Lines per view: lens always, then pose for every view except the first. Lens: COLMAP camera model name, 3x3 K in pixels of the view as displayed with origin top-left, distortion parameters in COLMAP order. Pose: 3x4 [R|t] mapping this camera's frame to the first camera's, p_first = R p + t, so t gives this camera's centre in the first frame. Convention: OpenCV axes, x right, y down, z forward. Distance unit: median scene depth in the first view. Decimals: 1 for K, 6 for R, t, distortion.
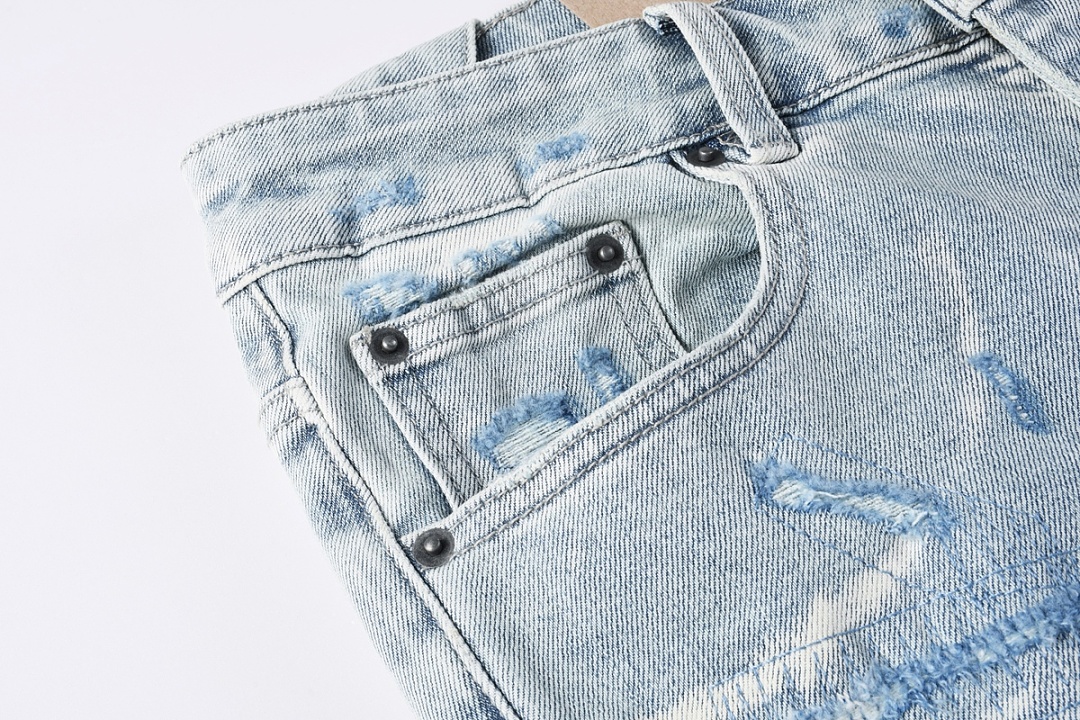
lens RADIAL K [[2077.0, 0, 537.4], [0, 2077.0, 362.3], [0, 0, 1]] dist [0.093771, 0.000000]
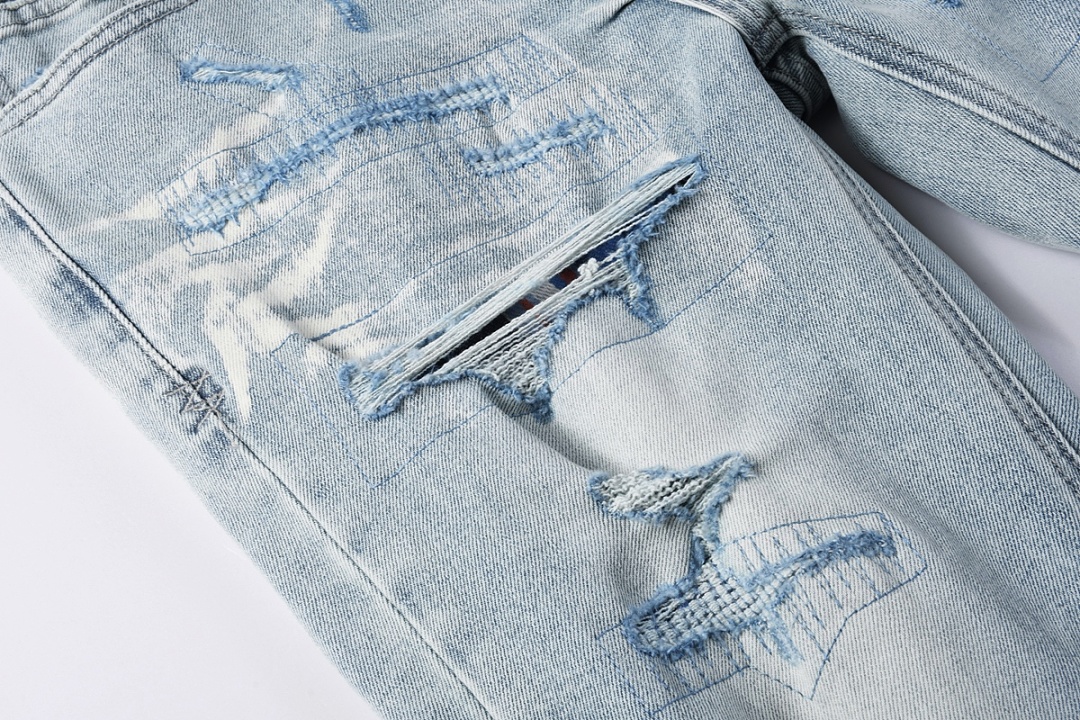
lens RADIAL K [[1575.6, 0, 543.1], [0, 1575.6, 356.8], [0, 0, 1]] dist [0.047993, 0.000000]
pose [[0.990665, -0.094432, 0.098309, 0.240054], [0.095009, 0.995476, -0.001197, 0.304875], [-0.097751, 0.010526, 0.995155, -0.228528]]
